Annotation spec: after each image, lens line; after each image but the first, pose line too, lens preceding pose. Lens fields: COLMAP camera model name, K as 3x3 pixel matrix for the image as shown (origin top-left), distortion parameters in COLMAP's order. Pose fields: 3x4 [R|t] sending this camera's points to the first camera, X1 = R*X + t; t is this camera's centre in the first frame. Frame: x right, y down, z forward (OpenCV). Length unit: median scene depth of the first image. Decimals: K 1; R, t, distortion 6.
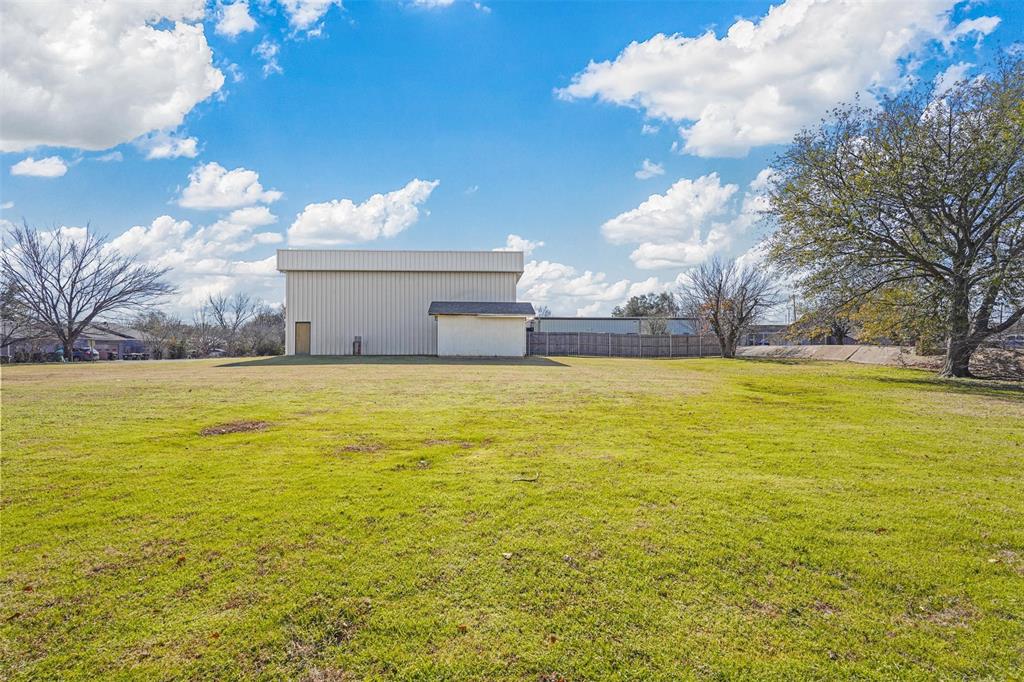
lens RADIAL K [[450.1, 0, 512.0], [0, 450.1, 343.2], [0, 0, 1]] dist [0.000564, 0.000161]
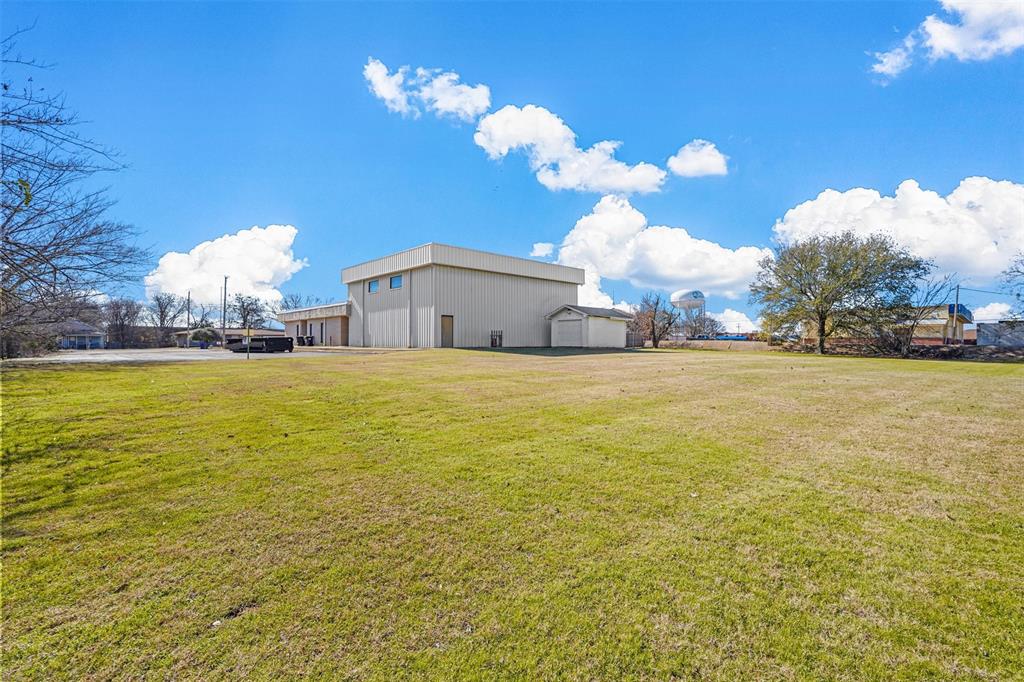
lens RADIAL K [[450.1, 0, 511.9], [0, 450.1, 342.7], [0, 0, 1]] dist [0.000564, 0.000161]
pose [[0.768974, 0.004789, 0.639262, -1.028990], [-0.006653, 0.999978, 0.000512, 0.014844], [-0.639246, -0.004647, 0.768988, 0.113272]]
